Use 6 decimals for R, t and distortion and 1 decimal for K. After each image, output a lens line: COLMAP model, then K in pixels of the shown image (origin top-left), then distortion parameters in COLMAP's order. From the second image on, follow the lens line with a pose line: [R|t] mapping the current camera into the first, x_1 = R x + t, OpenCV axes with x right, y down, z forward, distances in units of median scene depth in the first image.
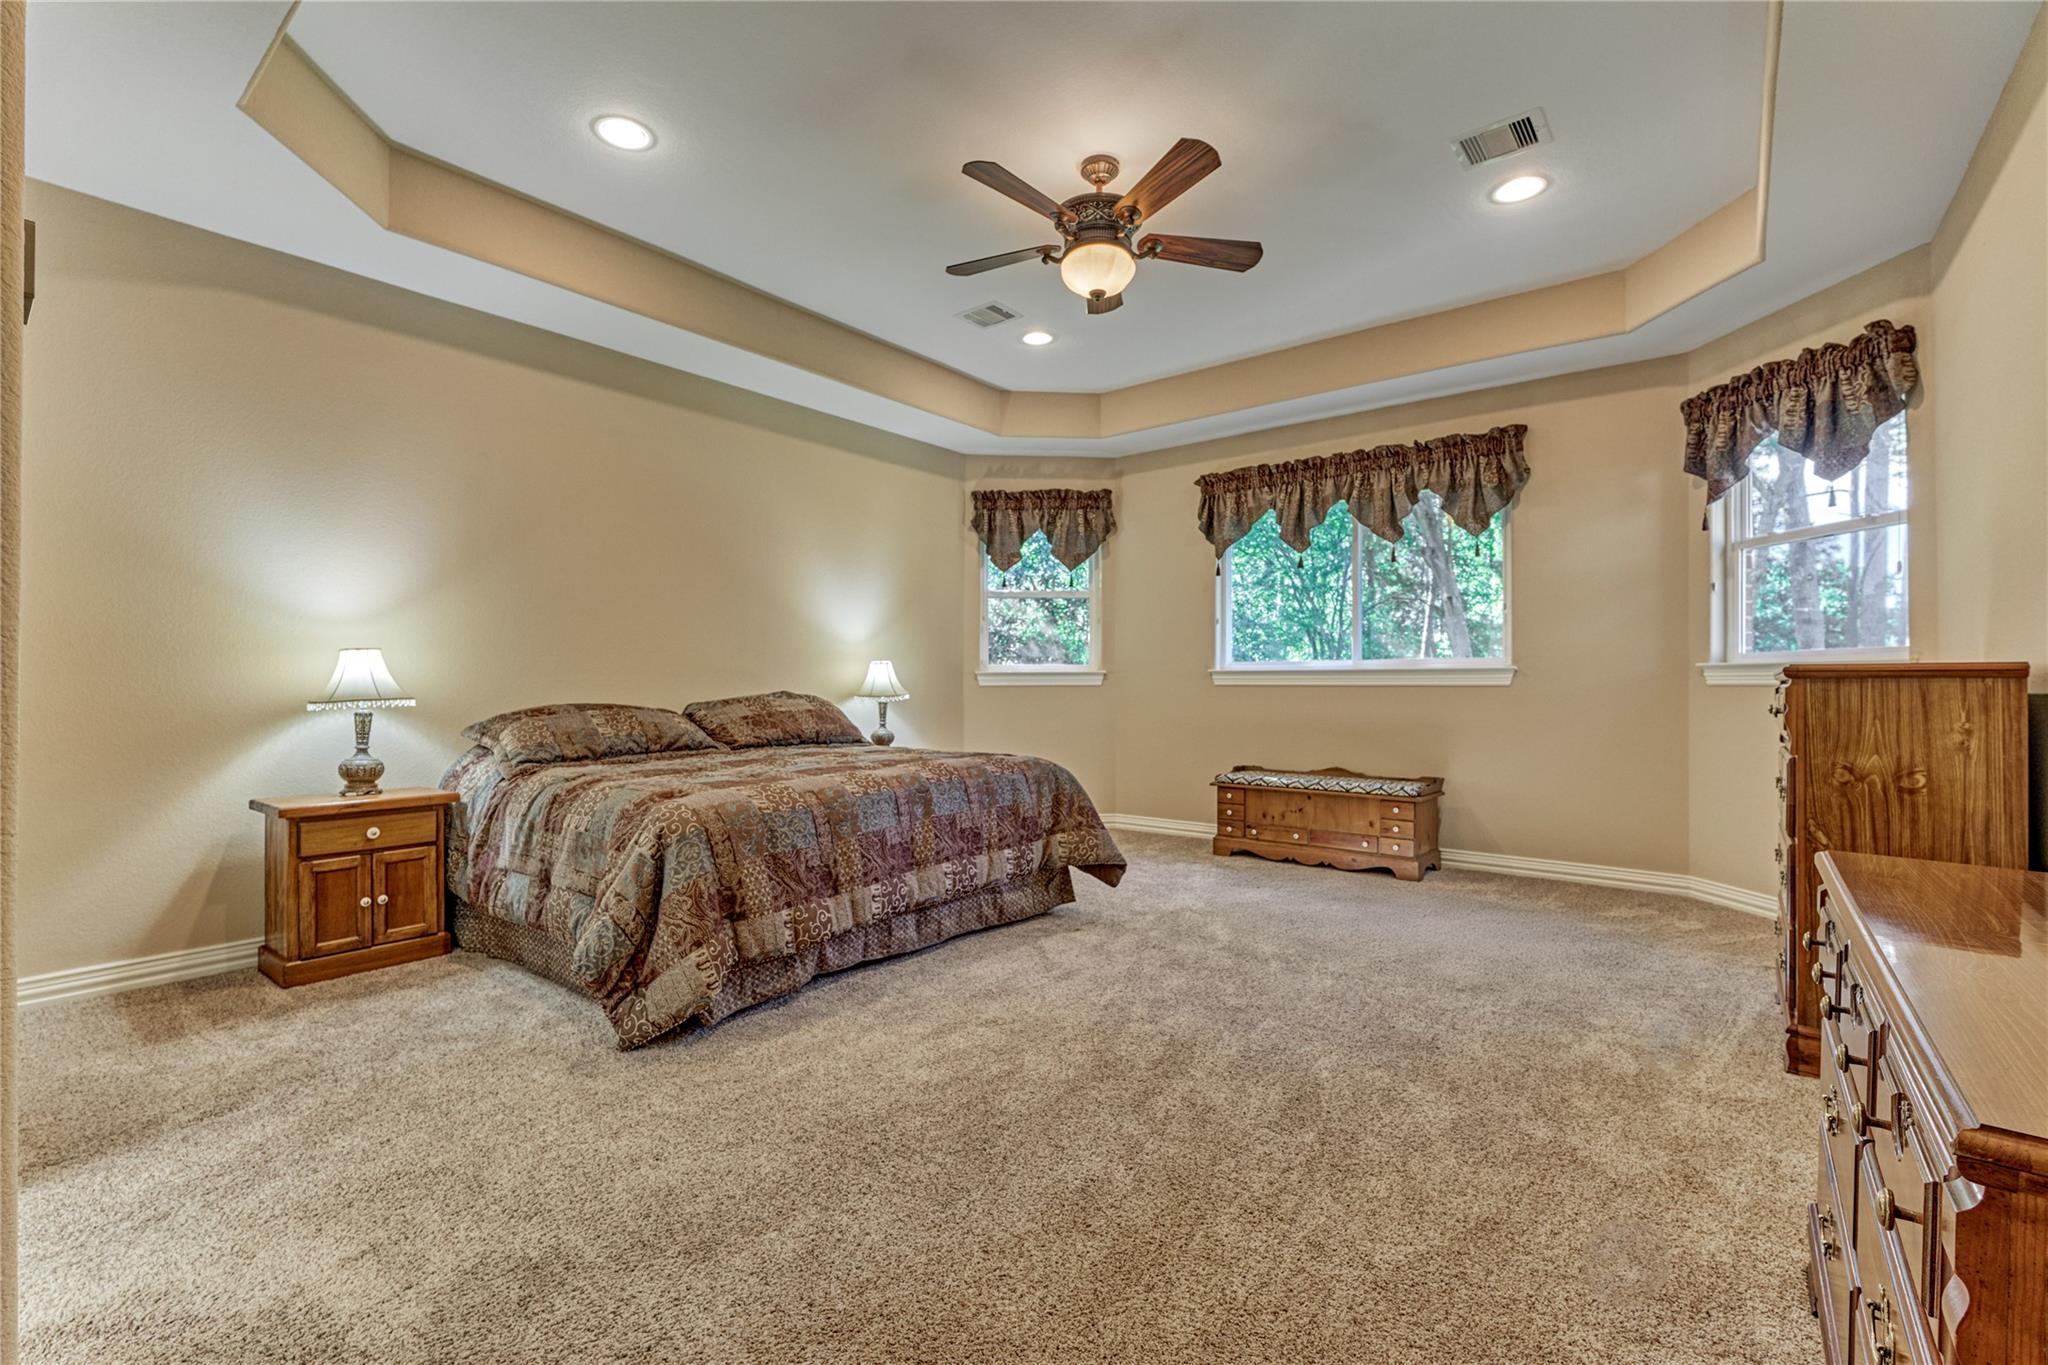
lens RADIAL K [[895.5, 0, 1026.8], [0, 895.5, 686.6], [0, 0, 1]] dist [-0.003394, 0.000094]
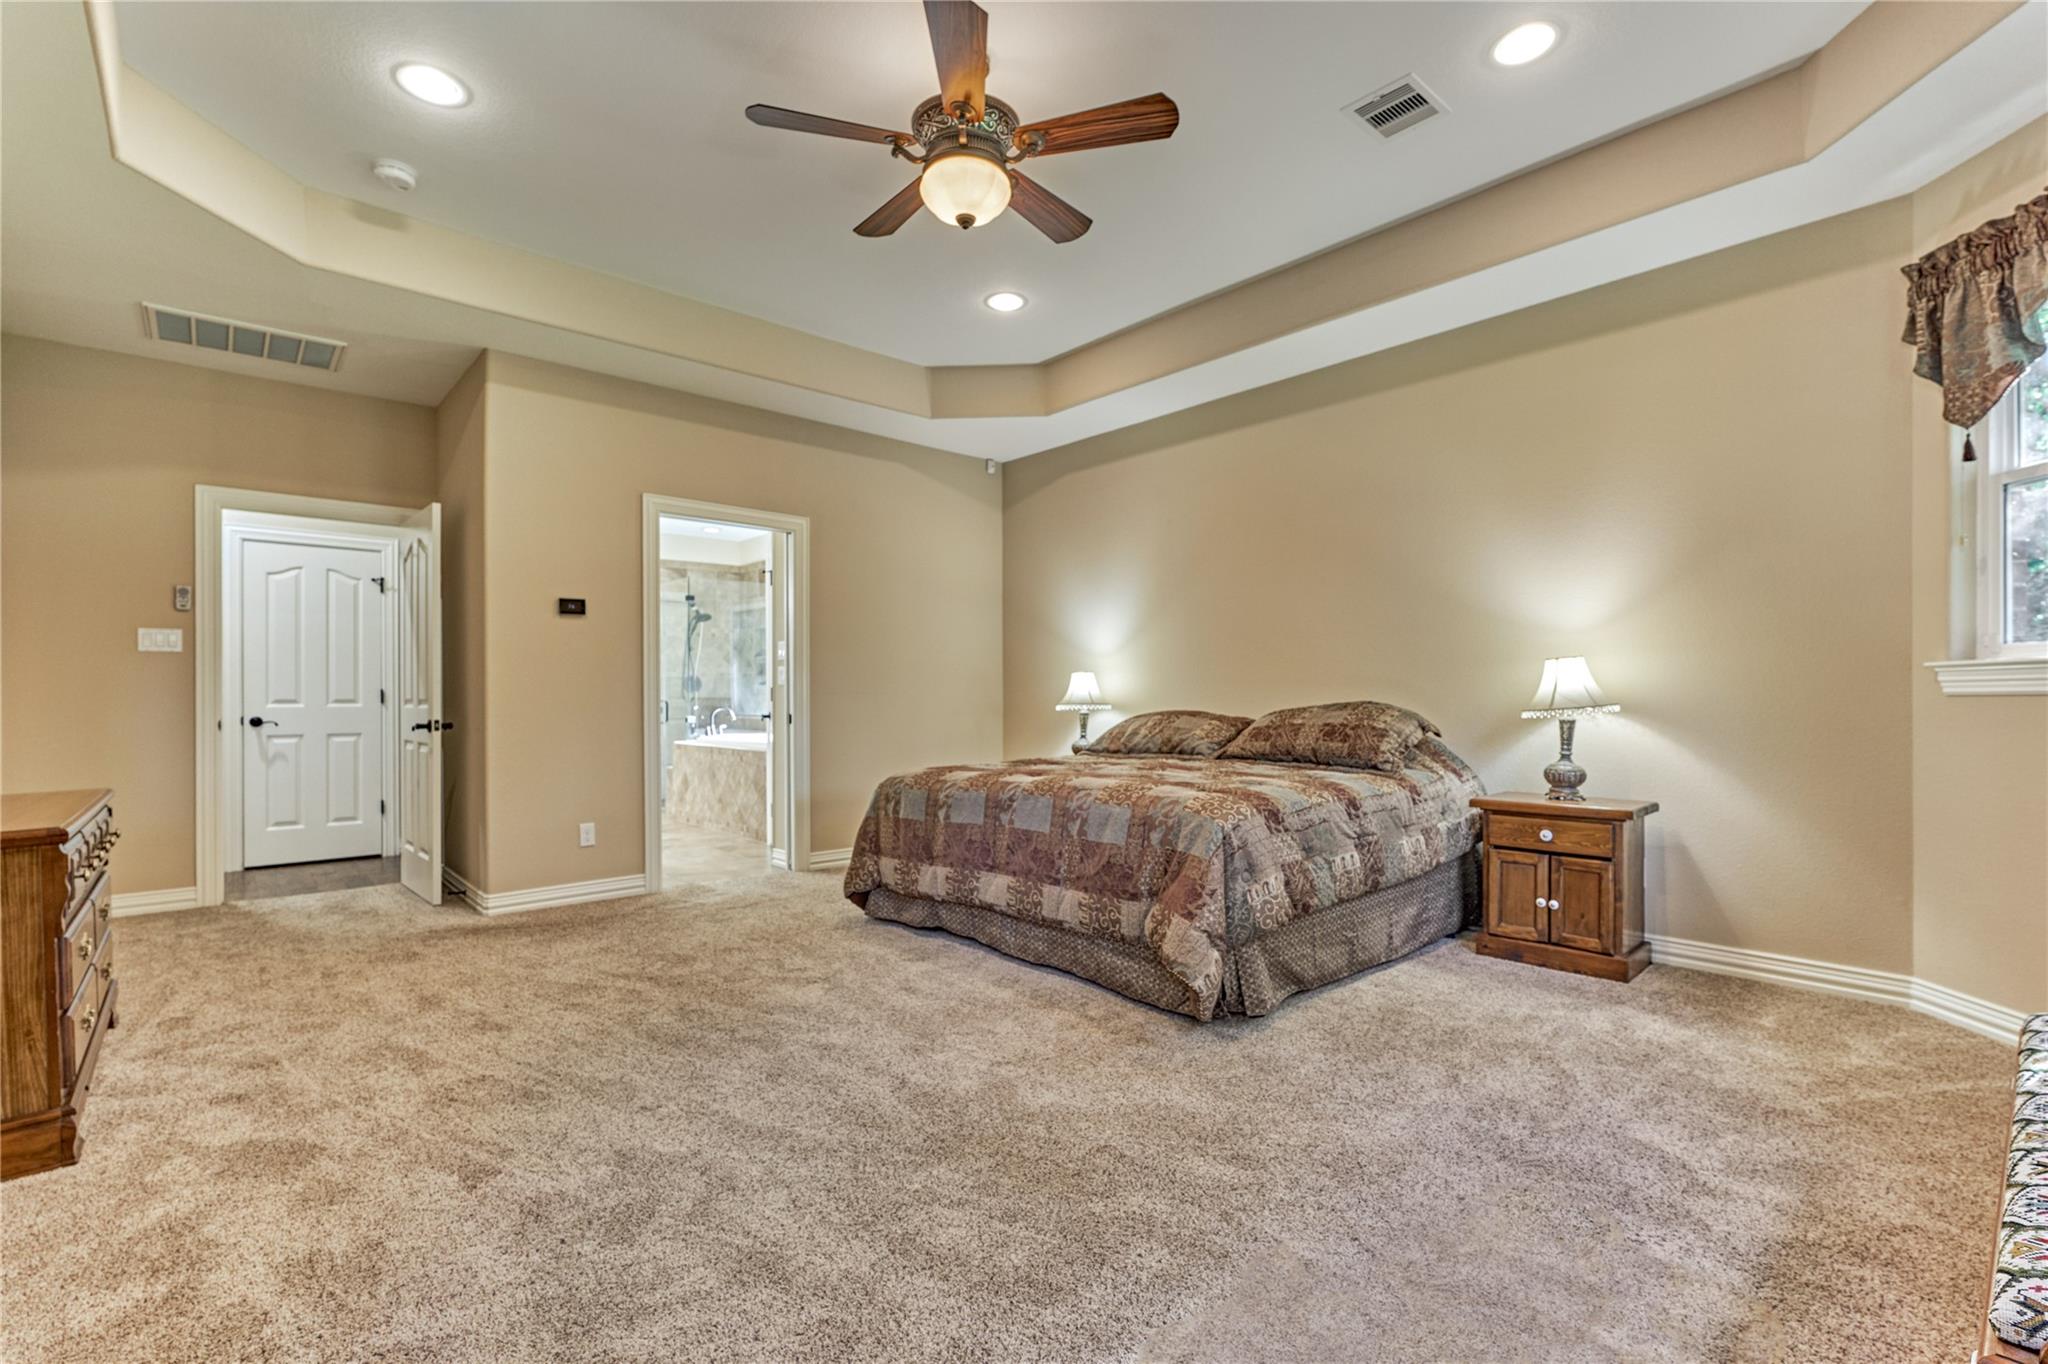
lens RADIAL K [[923.0, 0, 1024.0], [0, 923.0, 682.0], [0, 0, 1]] dist [-0.001401, -0.000965]
pose [[-0.174666, -0.013581, -0.984534, 0.481134], [-0.001103, 0.999907, -0.013597, -0.000352], [0.984627, -0.001289, -0.174665, 0.637521]]
